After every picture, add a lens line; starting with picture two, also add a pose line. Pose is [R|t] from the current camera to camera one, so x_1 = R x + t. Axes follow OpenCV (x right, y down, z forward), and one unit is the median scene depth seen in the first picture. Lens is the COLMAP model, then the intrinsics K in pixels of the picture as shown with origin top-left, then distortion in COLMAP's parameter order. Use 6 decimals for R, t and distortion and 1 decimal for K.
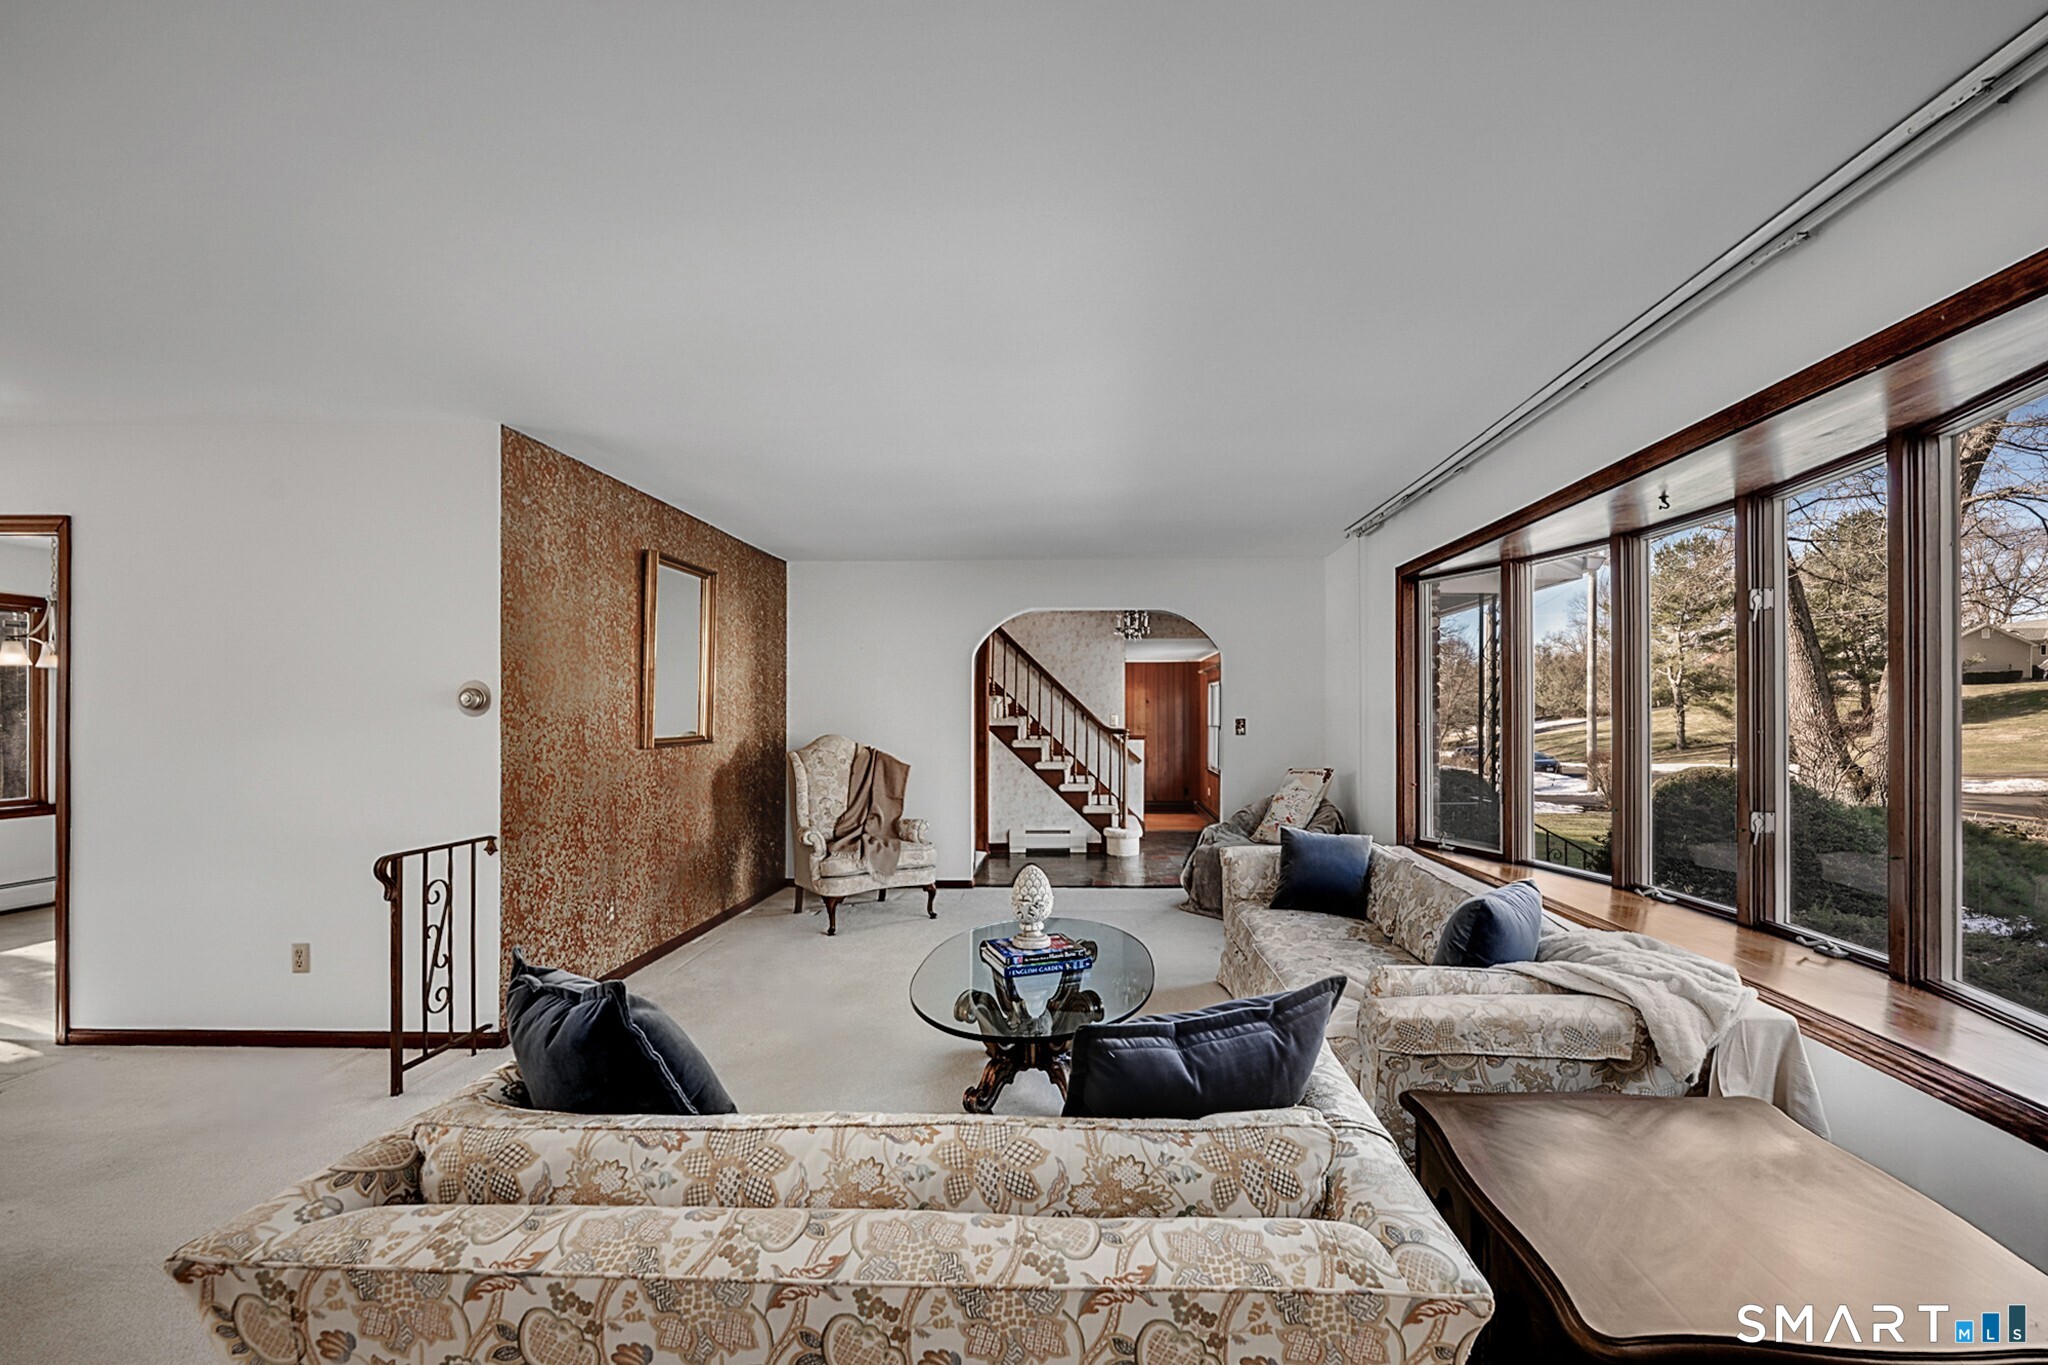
lens RADIAL K [[860.8, 0, 1027.6], [0, 860.8, 707.7], [0, 0, 1]] dist [-0.003208, 0.000017]
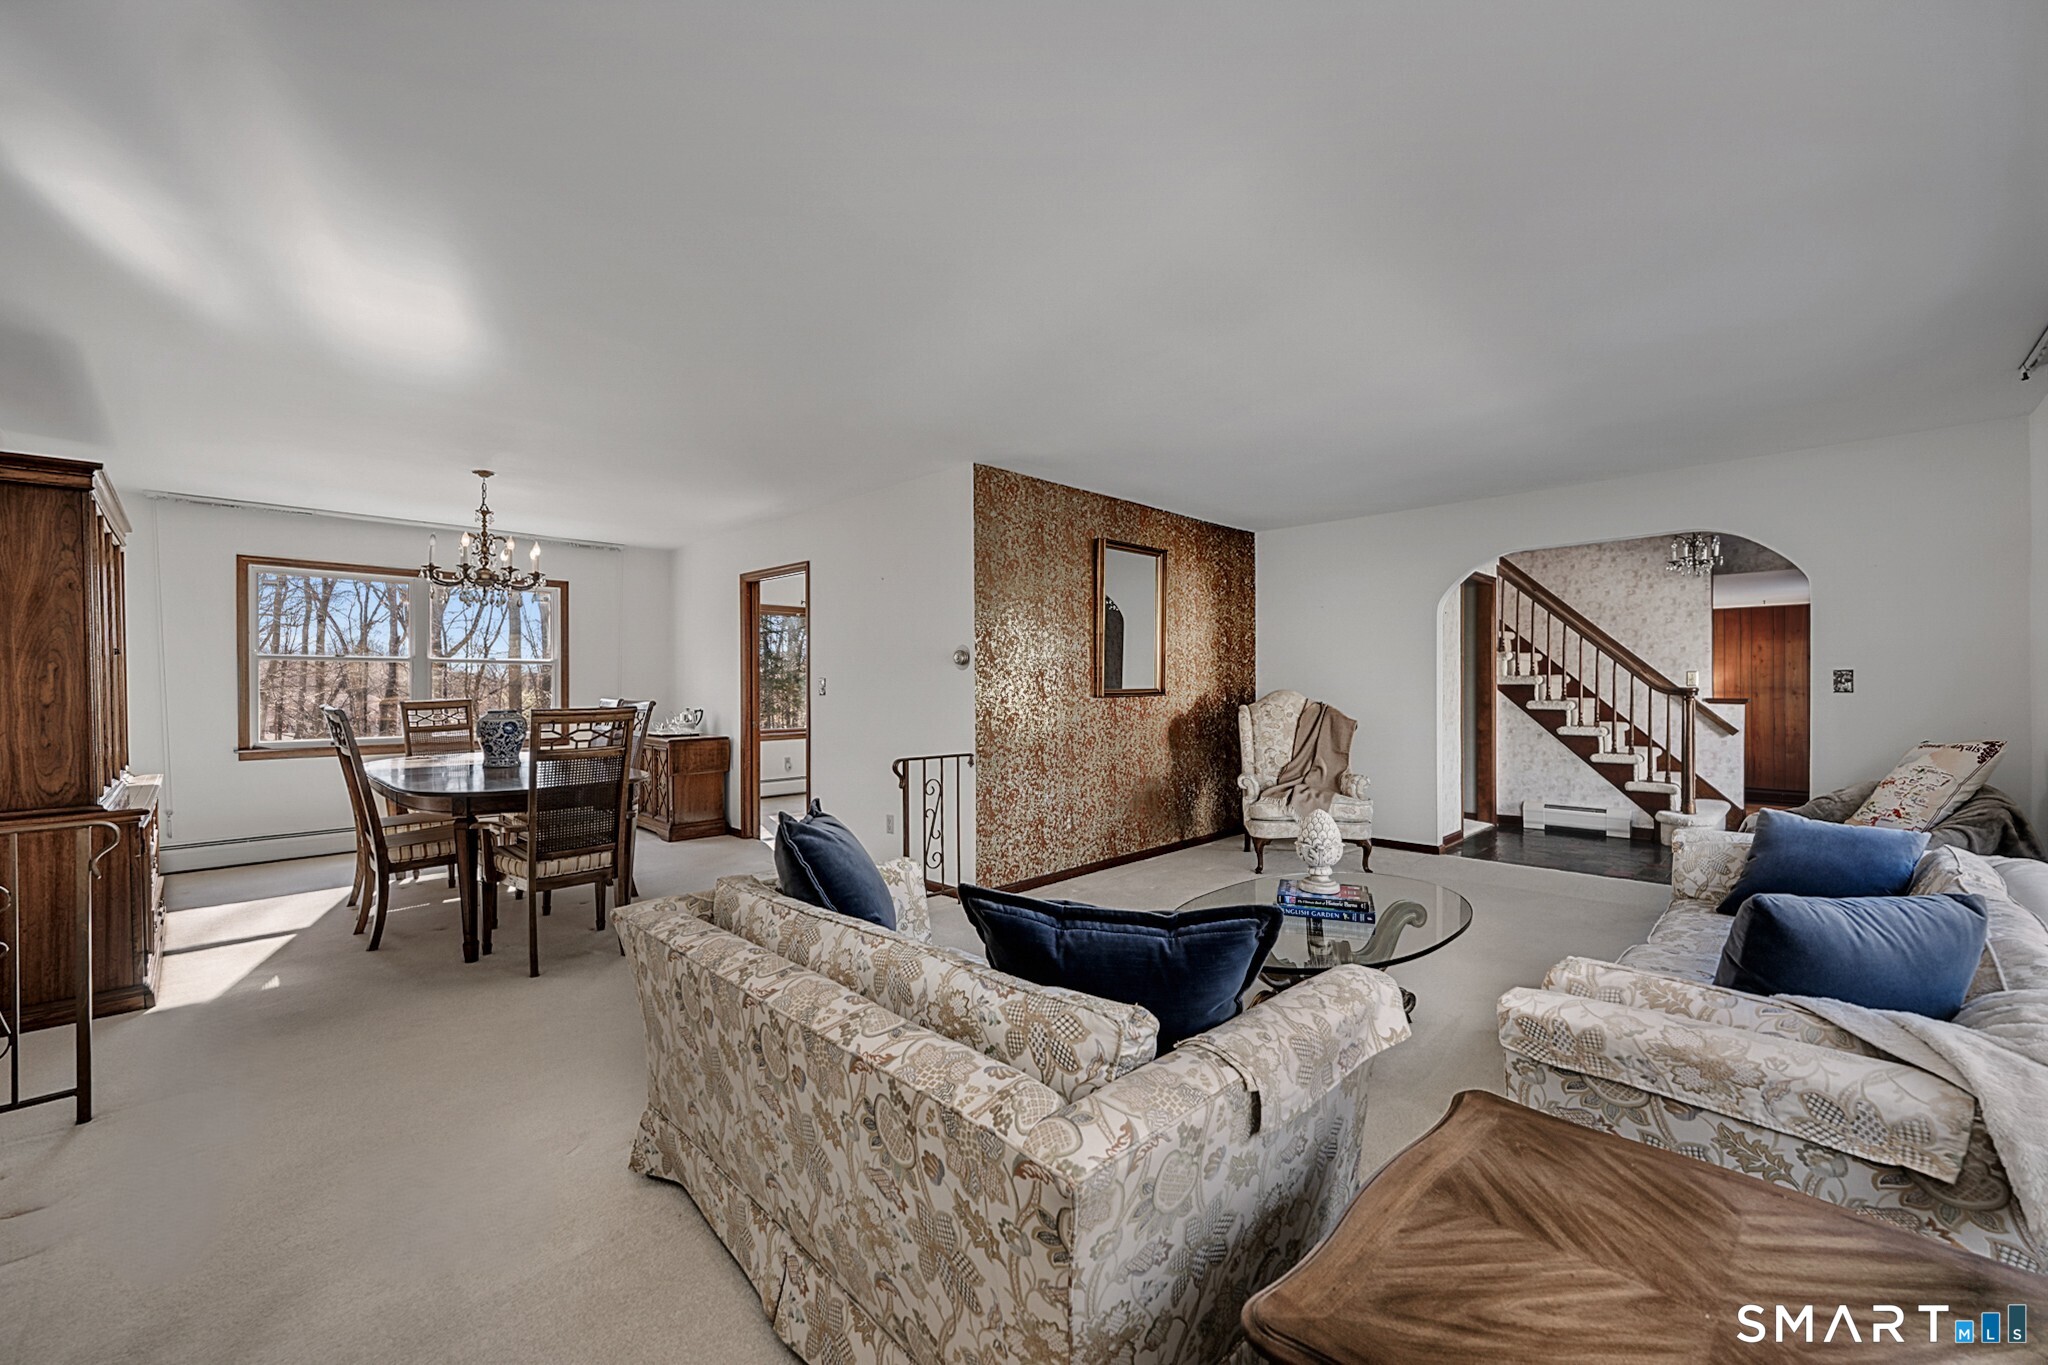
lens RADIAL K [[805.9, 0, 1024.0], [0, 805.9, 682.5], [0, 0, 1]] dist [-0.001799, -0.000133]
pose [[0.731096, -0.004593, -0.682259, 0.278983], [0.006314, 0.999980, 0.000034, 0.025599], [0.682245, -0.004332, 0.731111, 0.067837]]
